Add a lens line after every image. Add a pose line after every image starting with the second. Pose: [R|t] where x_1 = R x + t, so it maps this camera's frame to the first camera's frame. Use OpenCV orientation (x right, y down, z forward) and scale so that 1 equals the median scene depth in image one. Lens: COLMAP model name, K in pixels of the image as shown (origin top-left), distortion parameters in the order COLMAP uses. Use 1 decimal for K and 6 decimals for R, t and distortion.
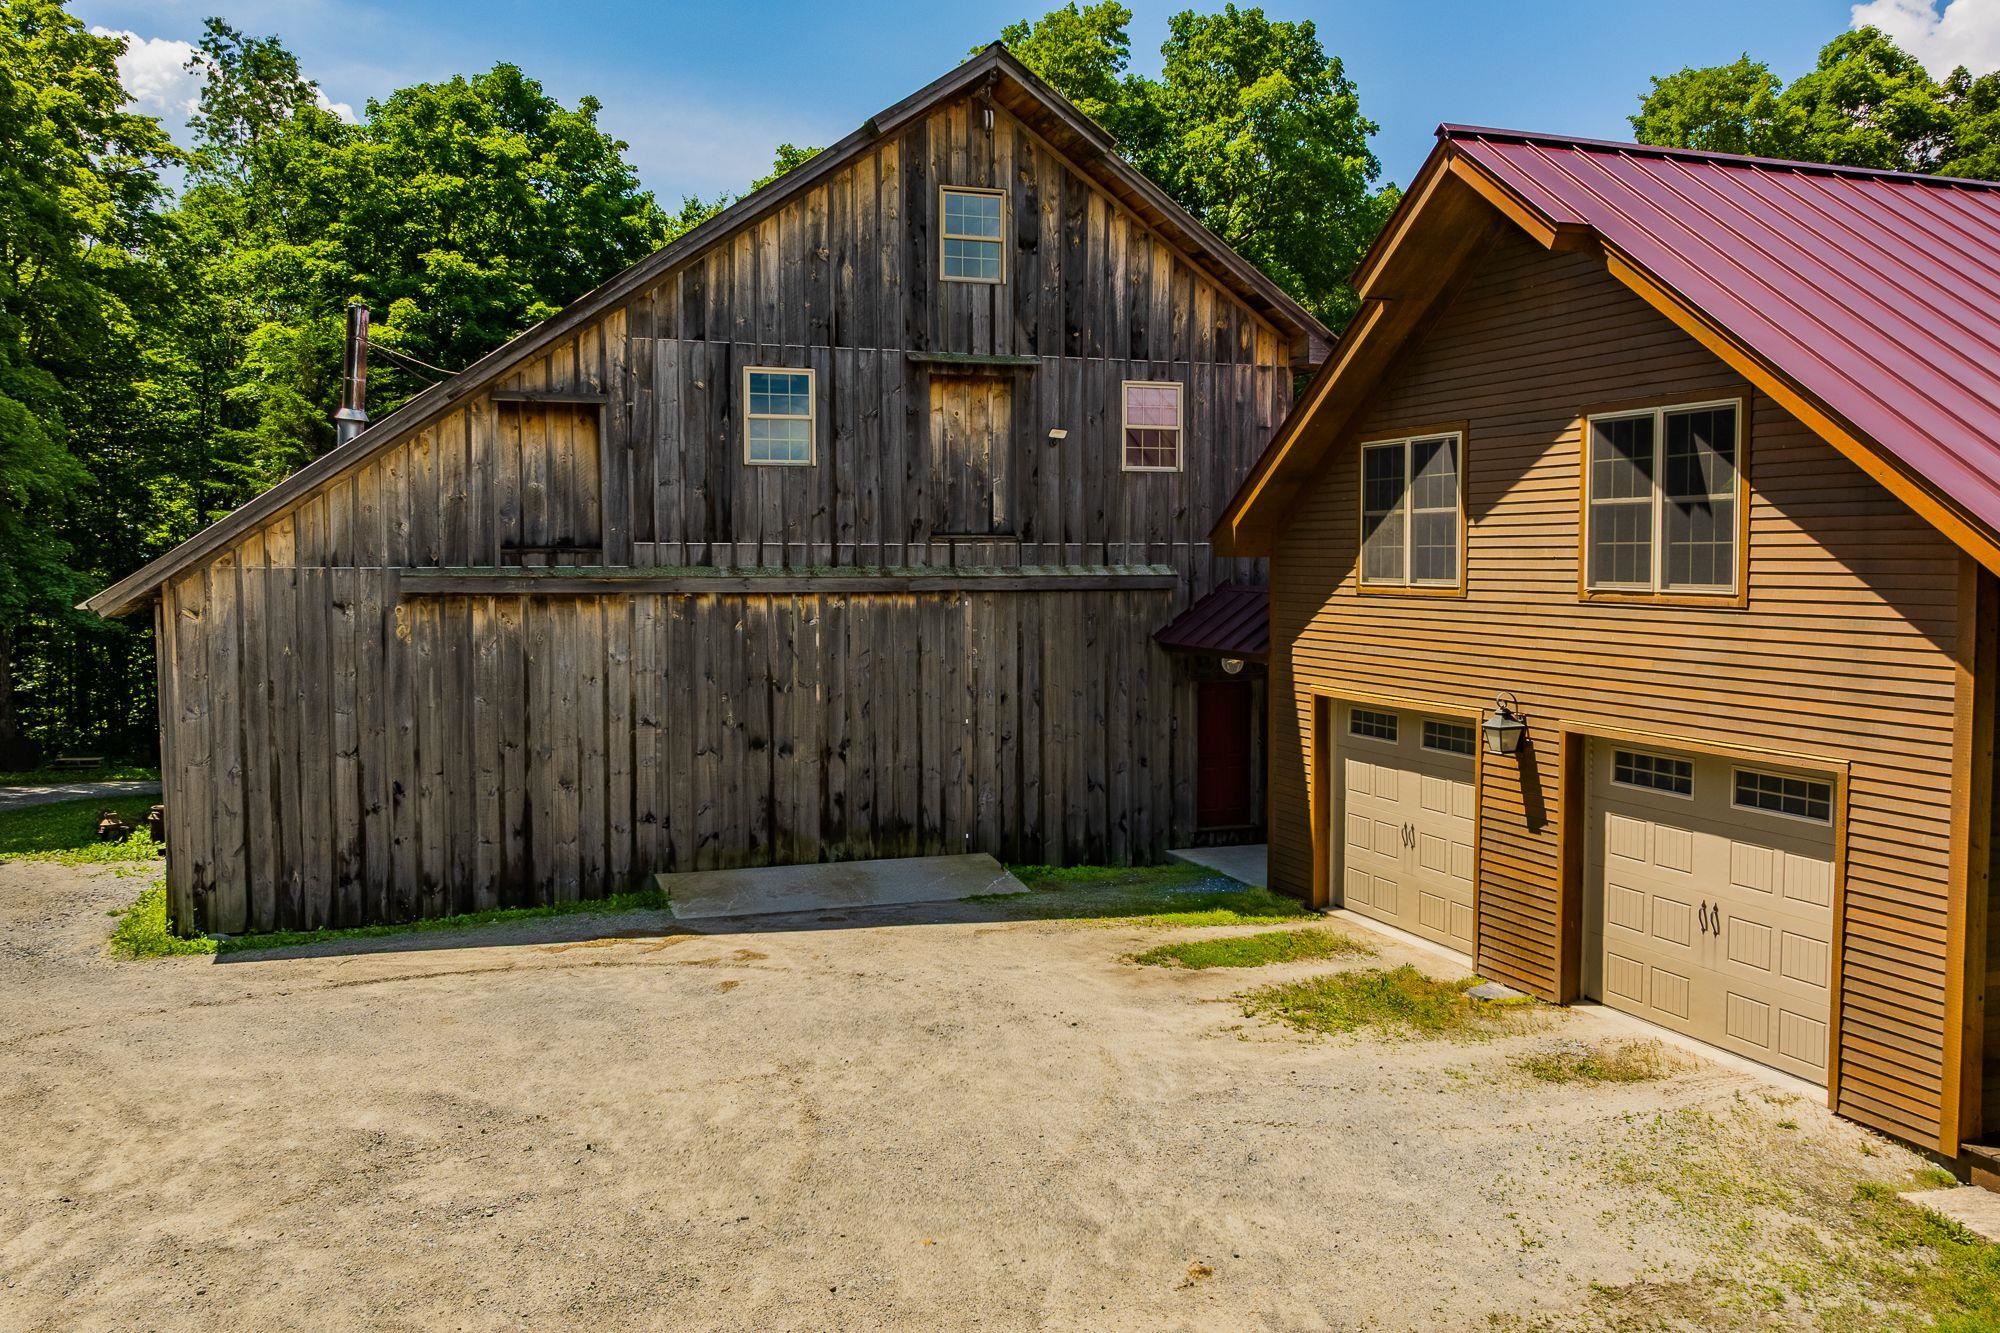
lens RADIAL K [[1873.0, 0, 1000.0], [0, 1873.0, 666.5], [0, 0, 1]] dist [0.016961, -0.002404]
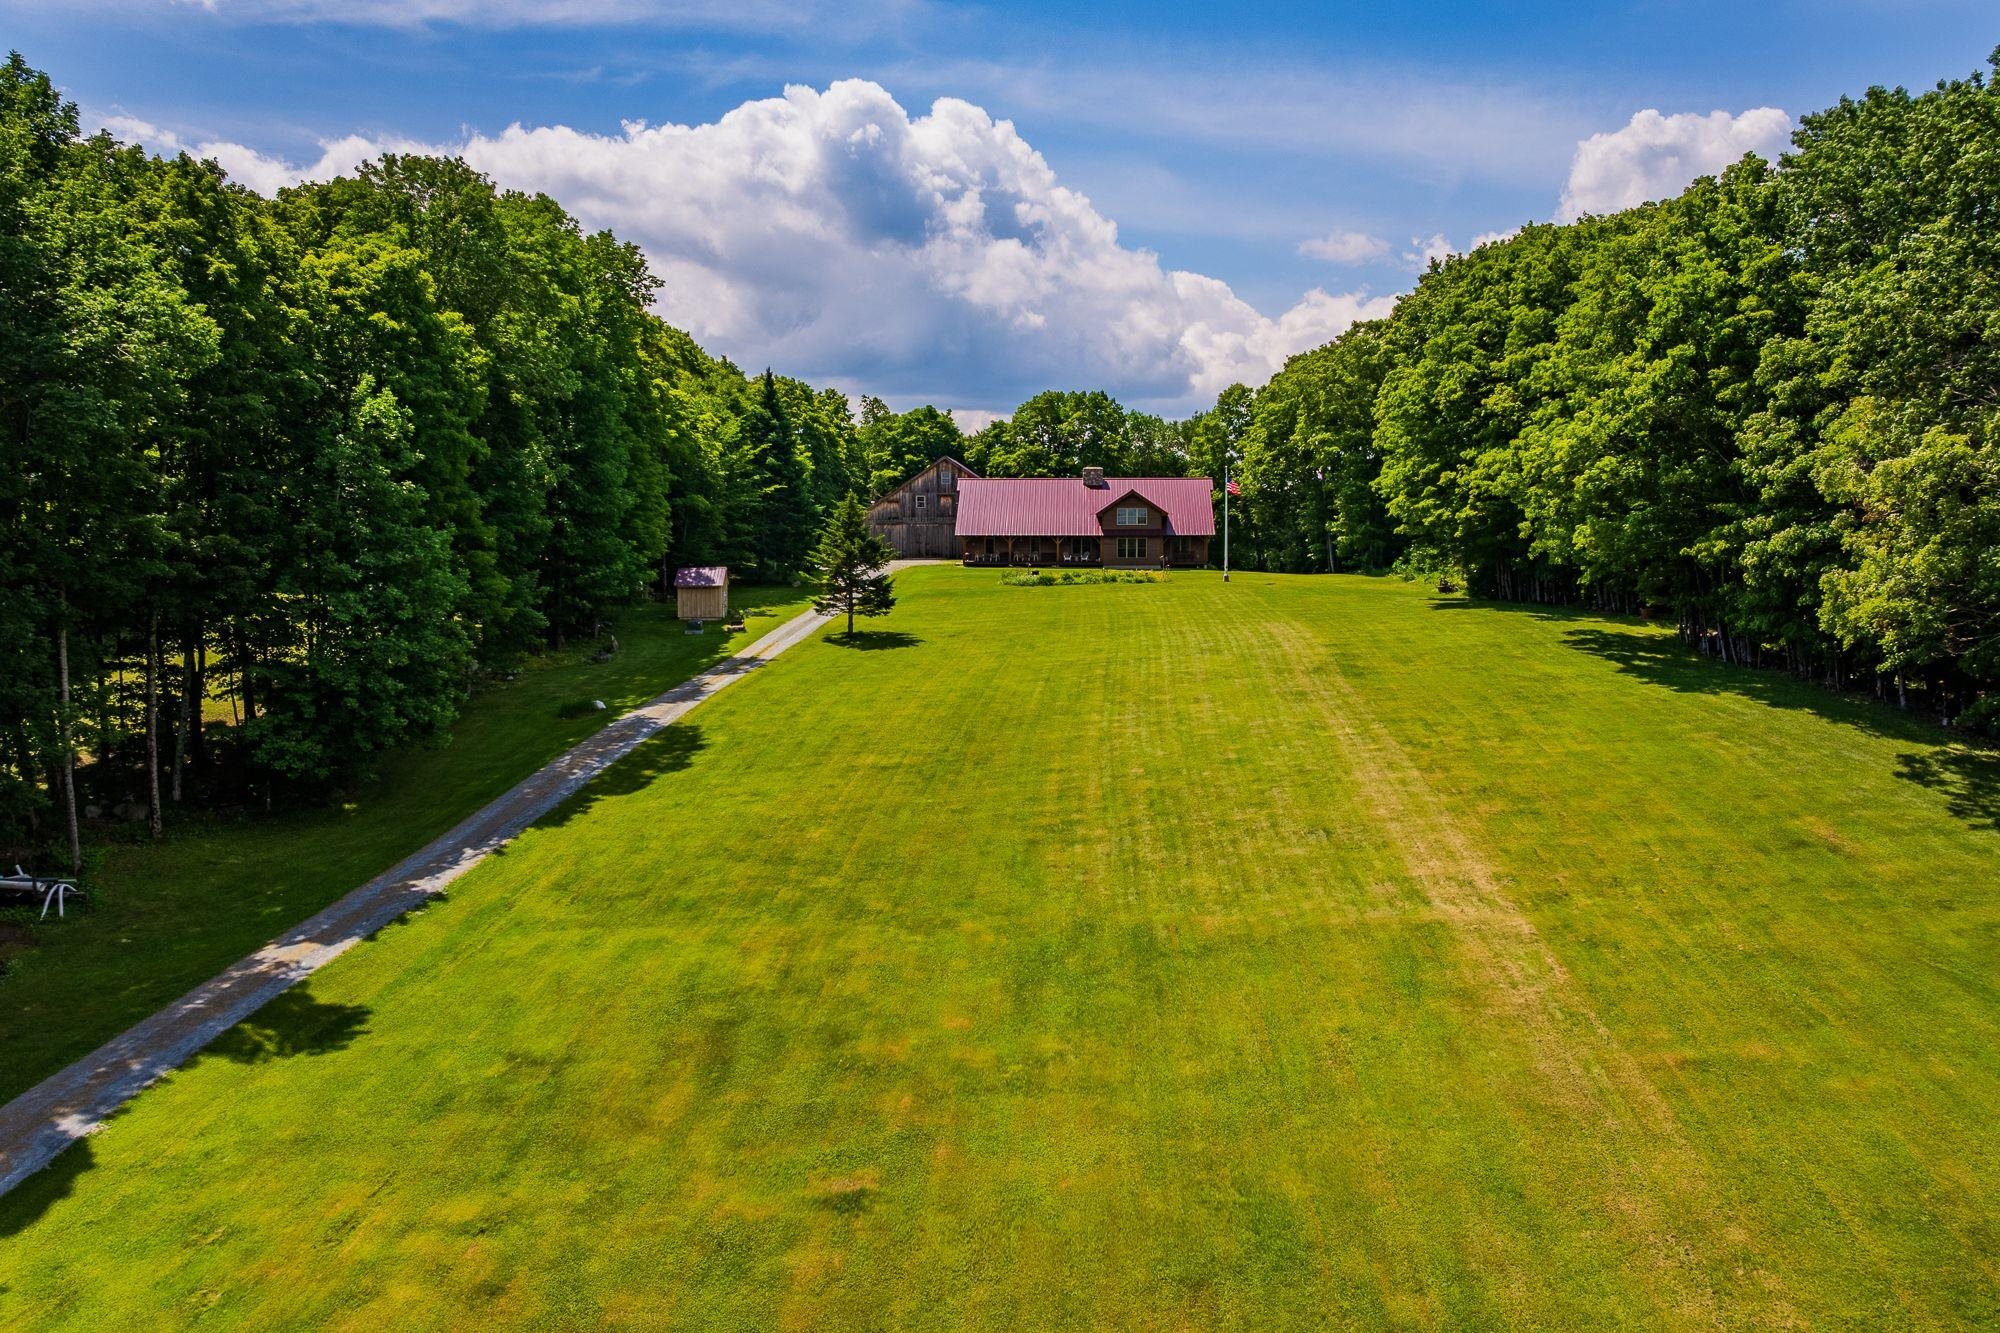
lens RADIAL K [[2243.2, 0, 1000.6], [0, 2243.2, 754.1], [0, 0, 1]] dist [0.072307, -0.003560]
pose [[0.933734, 0.034641, -0.356287, 3.681747], [-0.019267, 0.998727, 0.046611, 0.494668], [0.357449, -0.036658, 0.933213, -7.937001]]
